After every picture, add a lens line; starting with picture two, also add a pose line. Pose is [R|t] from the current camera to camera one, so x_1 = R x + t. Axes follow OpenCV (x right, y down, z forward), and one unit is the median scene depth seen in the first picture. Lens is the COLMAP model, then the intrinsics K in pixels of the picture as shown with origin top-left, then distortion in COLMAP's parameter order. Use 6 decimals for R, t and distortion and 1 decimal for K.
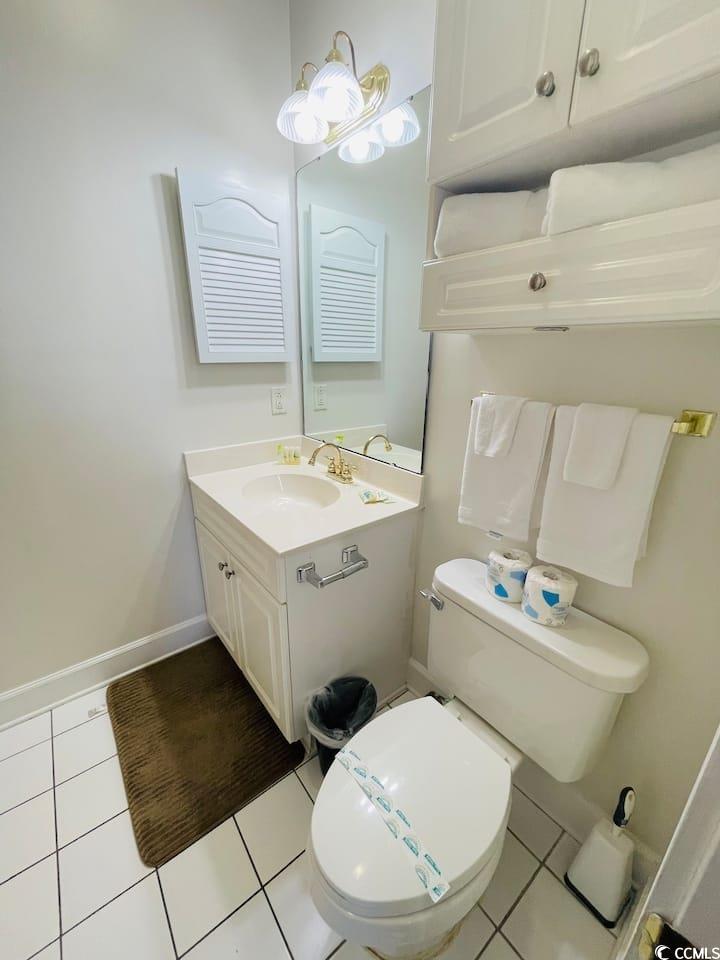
lens RADIAL K [[387.2, 0, 360.0], [0, 387.2, 480.0], [0, 0, 1]] dist [0.002053, -0.000975]
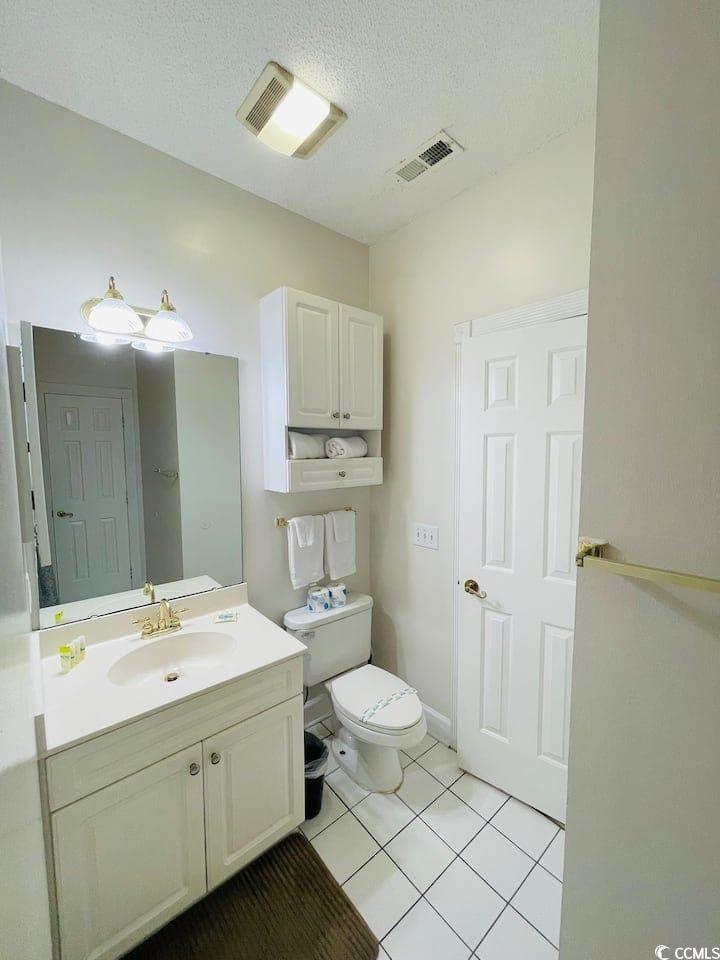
lens RADIAL K [[387.2, 0, 360.0], [0, 387.2, 480.0], [0, 0, 1]] dist [0.002053, -0.000975]
pose [[-0.031110, -0.092611, 0.995216, -1.623722], [0.324547, 0.940811, 0.097694, -0.484334], [-0.945358, 0.326034, 0.000788, 0.611292]]
